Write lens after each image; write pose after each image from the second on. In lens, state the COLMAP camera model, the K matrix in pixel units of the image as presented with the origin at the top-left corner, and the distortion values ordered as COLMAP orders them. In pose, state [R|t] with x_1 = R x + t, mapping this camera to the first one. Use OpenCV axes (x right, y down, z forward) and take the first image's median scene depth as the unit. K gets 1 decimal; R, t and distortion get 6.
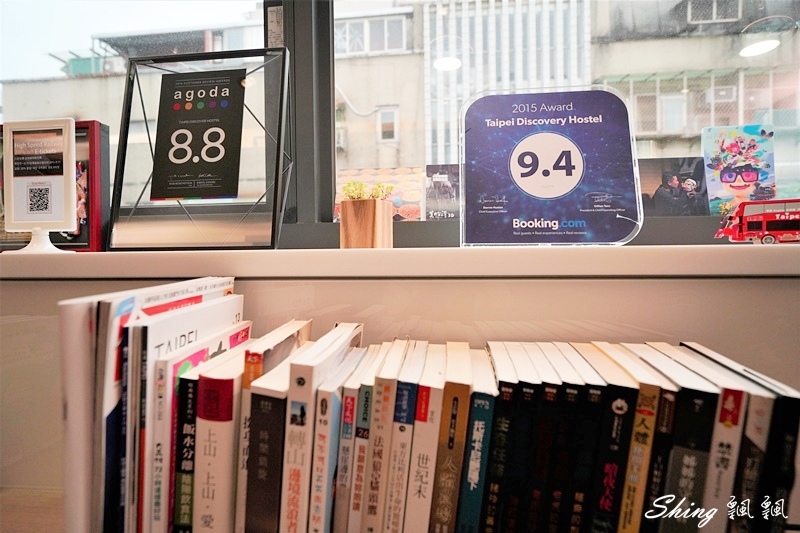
lens RADIAL K [[430.3, 0, 400.0], [0, 430.3, 266.5], [0, 0, 1]] dist [-0.001695, -0.000210]
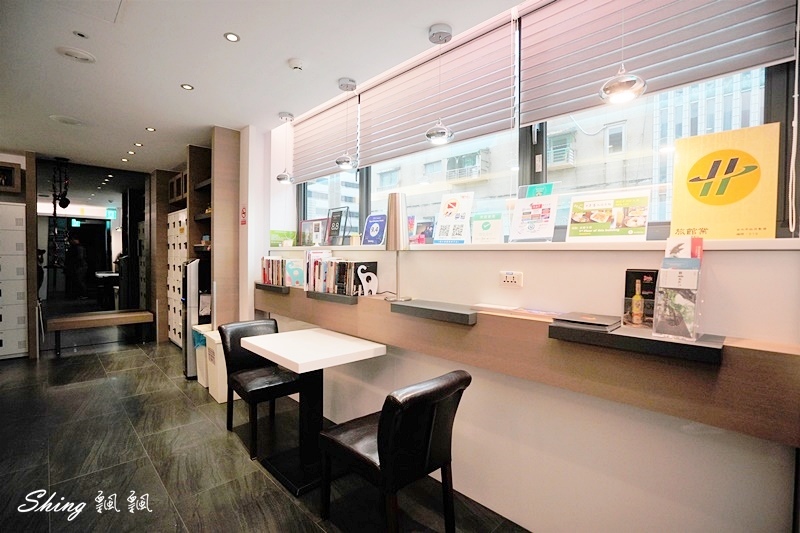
lens RADIAL K [[383.4, 0, 400.0], [0, 383.4, 266.5], [0, 0, 1]] dist [-0.002533, -0.000577]
pose [[0.771194, 0.034054, -0.635689, 3.615289], [-0.031186, 0.999390, 0.015703, 0.130715], [0.635836, 0.007714, 0.771786, -2.439222]]
